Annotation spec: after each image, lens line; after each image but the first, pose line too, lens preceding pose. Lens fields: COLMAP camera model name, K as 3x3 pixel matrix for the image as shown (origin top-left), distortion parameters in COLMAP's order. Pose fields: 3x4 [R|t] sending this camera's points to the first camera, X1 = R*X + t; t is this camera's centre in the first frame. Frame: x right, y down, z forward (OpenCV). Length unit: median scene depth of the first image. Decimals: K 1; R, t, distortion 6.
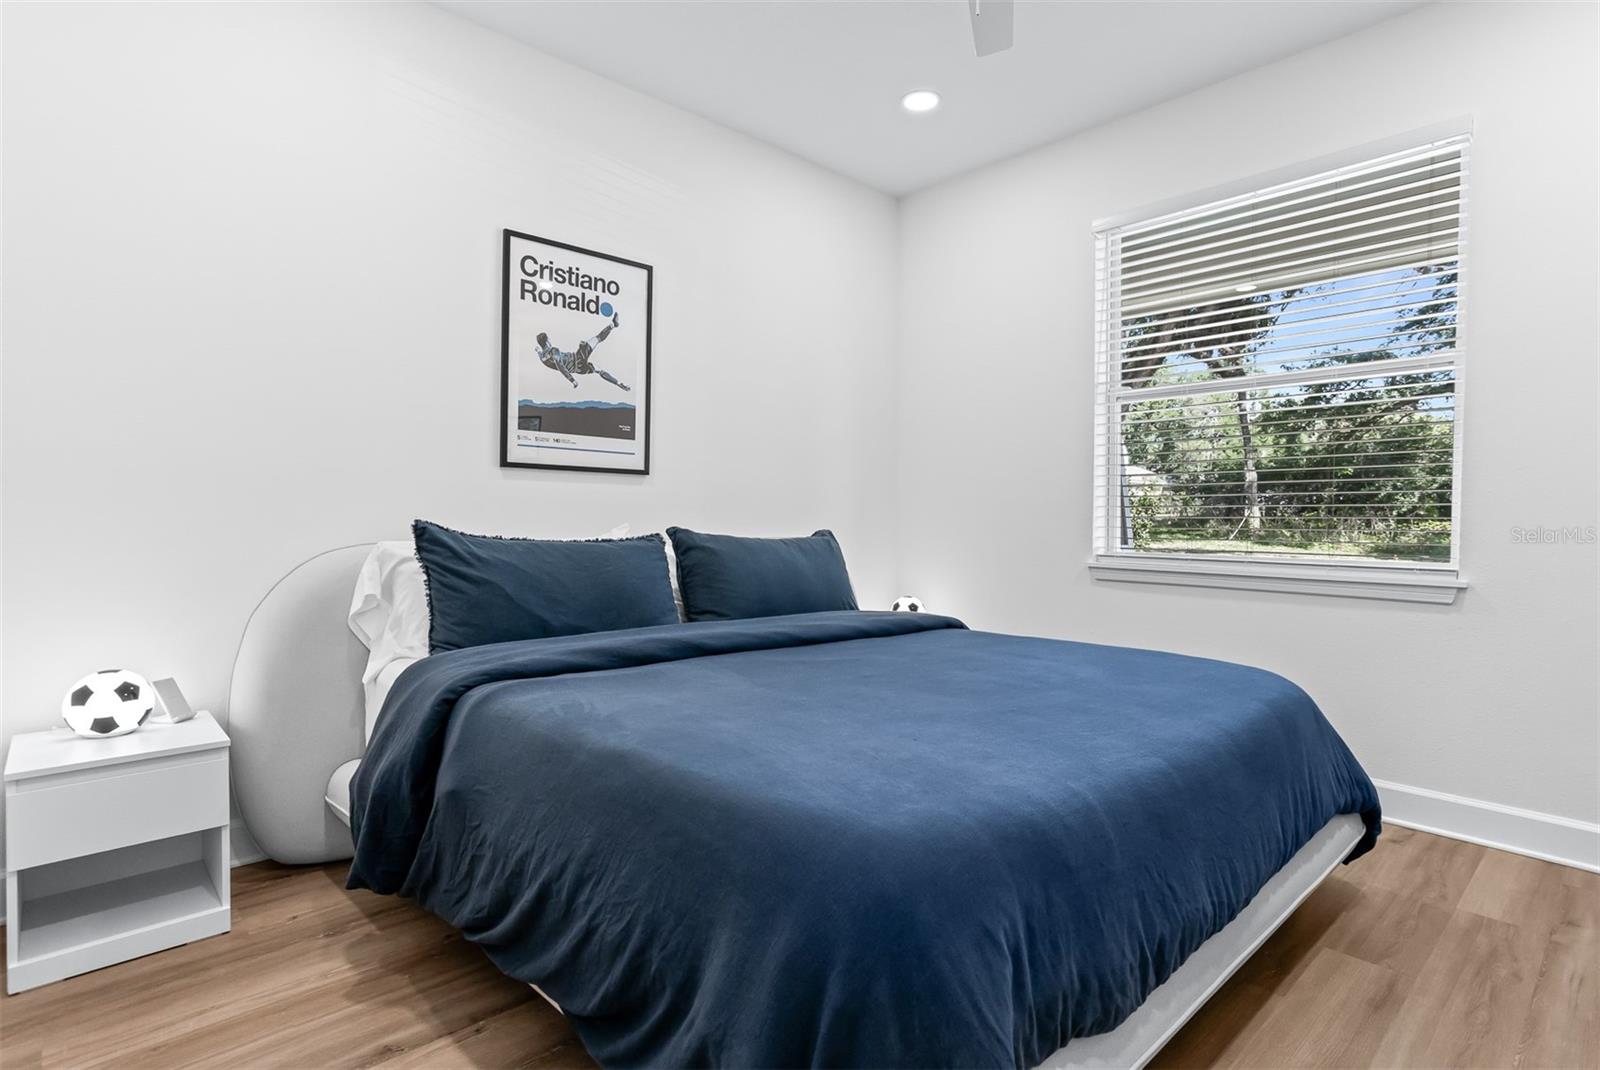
lens RADIAL K [[833.6, 0, 778.3], [0, 833.6, 533.1], [0, 0, 1]] dist [-0.002400, 0.001410]
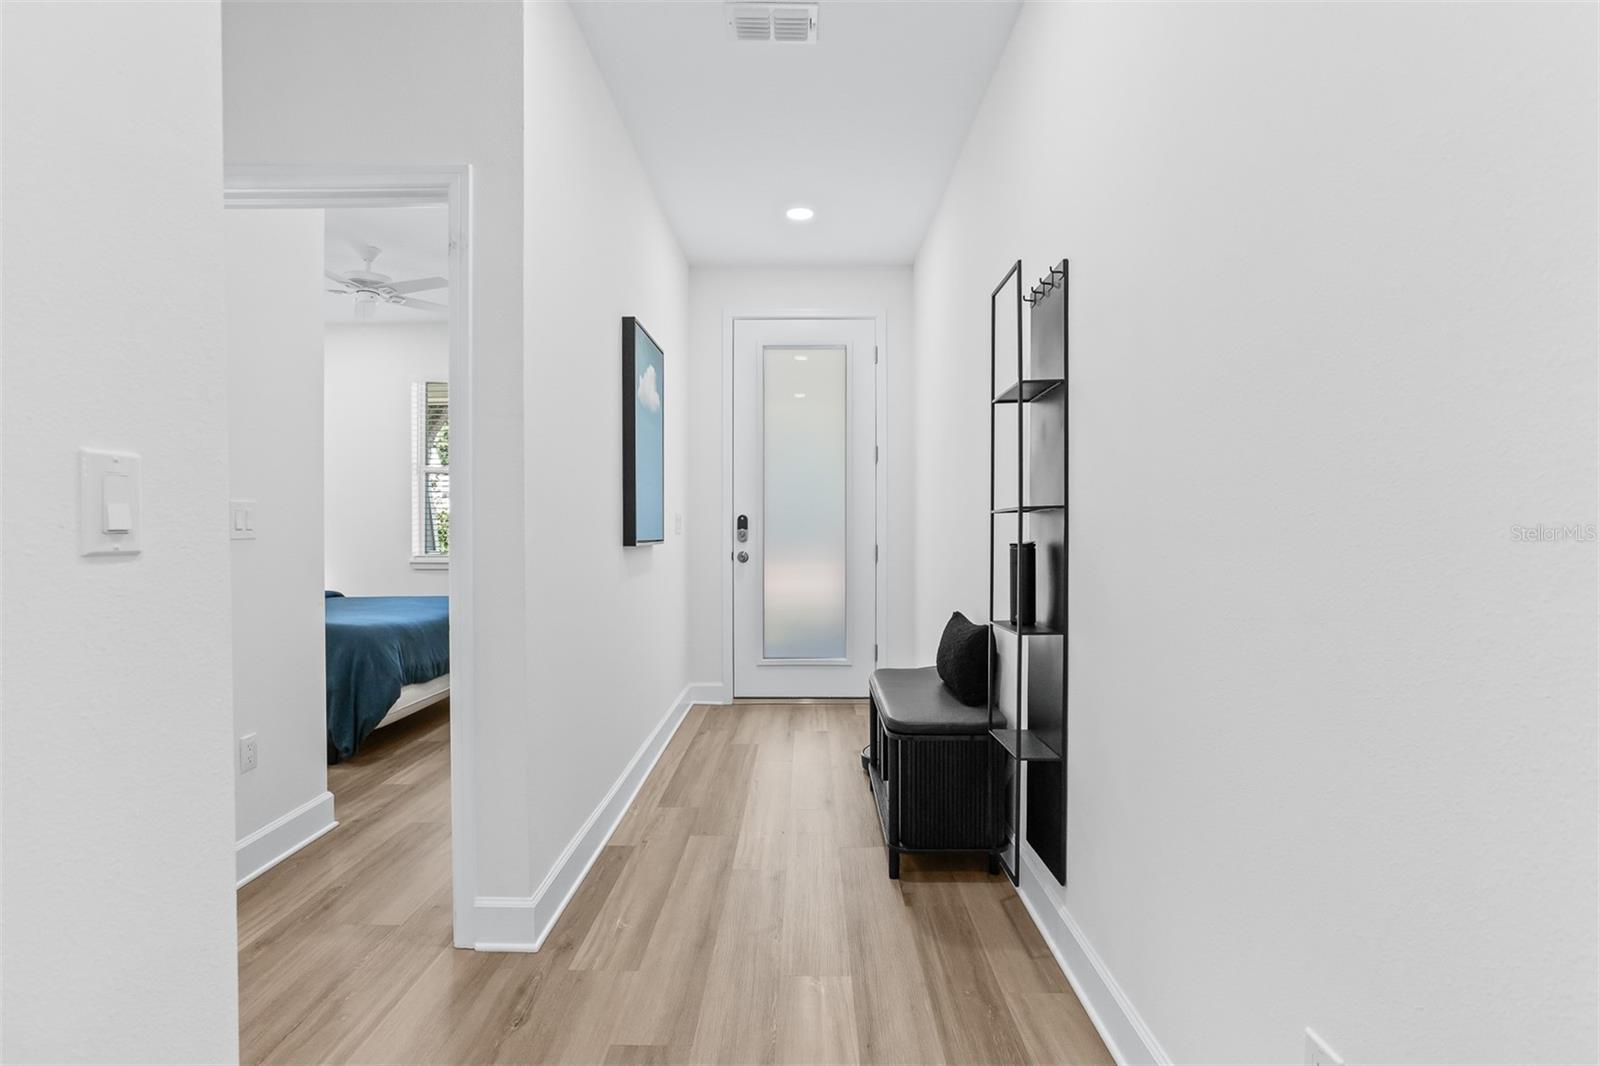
lens RADIAL K [[833.6, 0, 778.3], [0, 833.6, 531.1], [0, 0, 1]] dist [-0.002400, 0.001410]
pose [[0.705058, -0.002339, 0.709145, -1.069264], [0.011989, 0.999891, -0.008623, -0.015649], [-0.709048, 0.014581, 0.705010, -2.627358]]
